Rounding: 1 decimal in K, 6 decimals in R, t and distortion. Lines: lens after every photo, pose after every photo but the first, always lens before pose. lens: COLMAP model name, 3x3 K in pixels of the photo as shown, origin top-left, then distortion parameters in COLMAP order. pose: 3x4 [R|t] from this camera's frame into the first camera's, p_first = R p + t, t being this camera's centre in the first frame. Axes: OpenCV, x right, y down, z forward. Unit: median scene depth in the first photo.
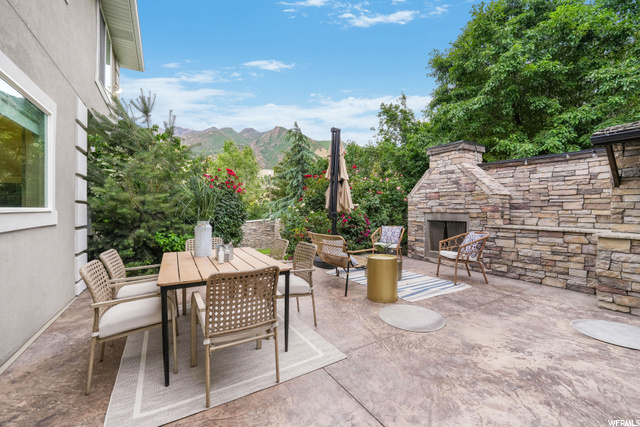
lens RADIAL K [[265.3, 0, 326.1], [0, 265.3, 209.1], [0, 0, 1]] dist [0.002118, -0.001819]
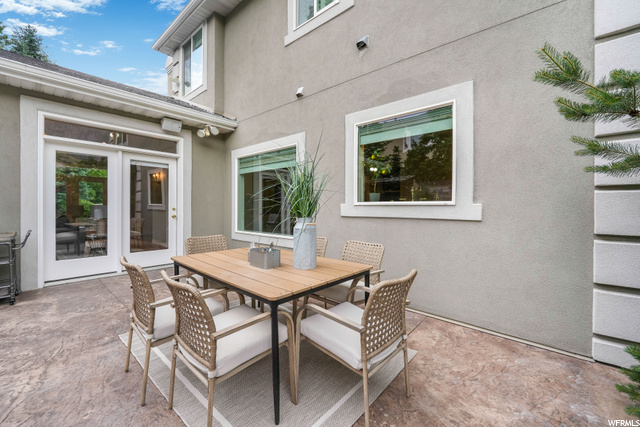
lens RADIAL K [[265.3, 0, 319.9], [0, 265.3, 208.8], [0, 0, 1]] dist [0.002118, -0.001819]
pose [[-0.957050, 0.006893, -0.289842, -0.433443], [0.002942, 0.999897, 0.014067, 0.015332], [0.289909, 0.012610, -0.956971, 2.418603]]
